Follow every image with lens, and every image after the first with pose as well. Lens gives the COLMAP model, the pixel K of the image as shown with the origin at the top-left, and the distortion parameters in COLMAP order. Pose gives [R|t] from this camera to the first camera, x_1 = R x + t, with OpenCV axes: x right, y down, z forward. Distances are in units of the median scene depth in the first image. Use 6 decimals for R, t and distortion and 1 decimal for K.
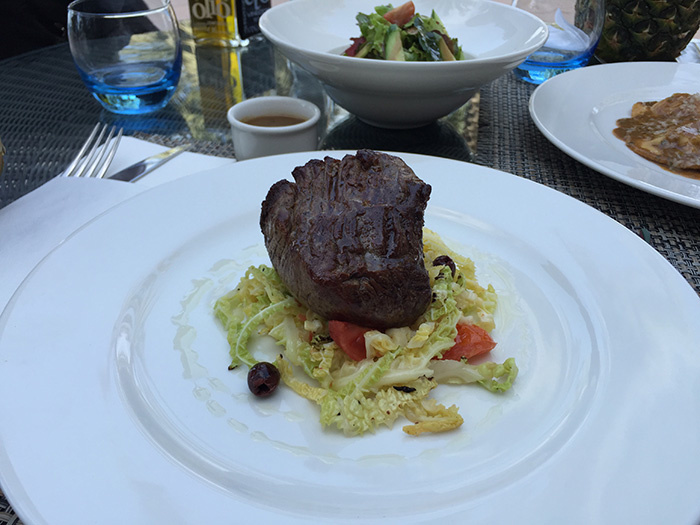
lens RADIAL K [[603.9, 0, 352.2], [0, 603.9, 263.5], [0, 0, 1]] dist [0.008731, 0.005424]
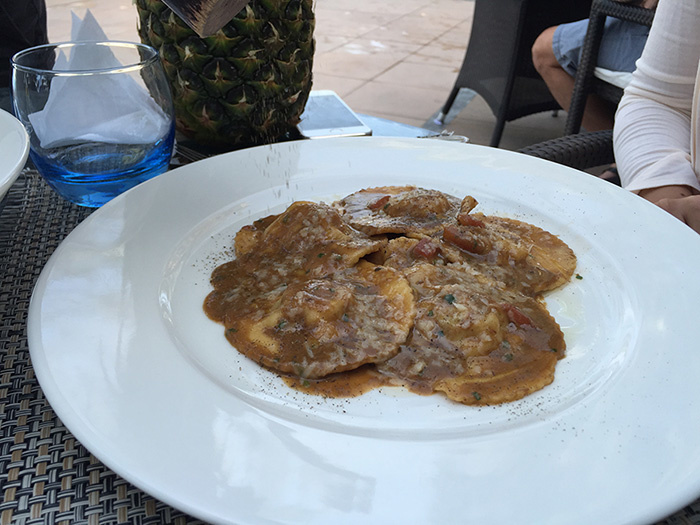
lens RADIAL K [[603.9, 0, 349.0], [0, 603.9, 261.5], [0, 0, 1]] dist [0.008731, 0.005424]
pose [[0.875132, -0.246869, 0.416173, 0.321737], [0.269560, 0.962973, 0.004392, -0.219807], [-0.401848, 0.108340, 0.909275, 0.426901]]
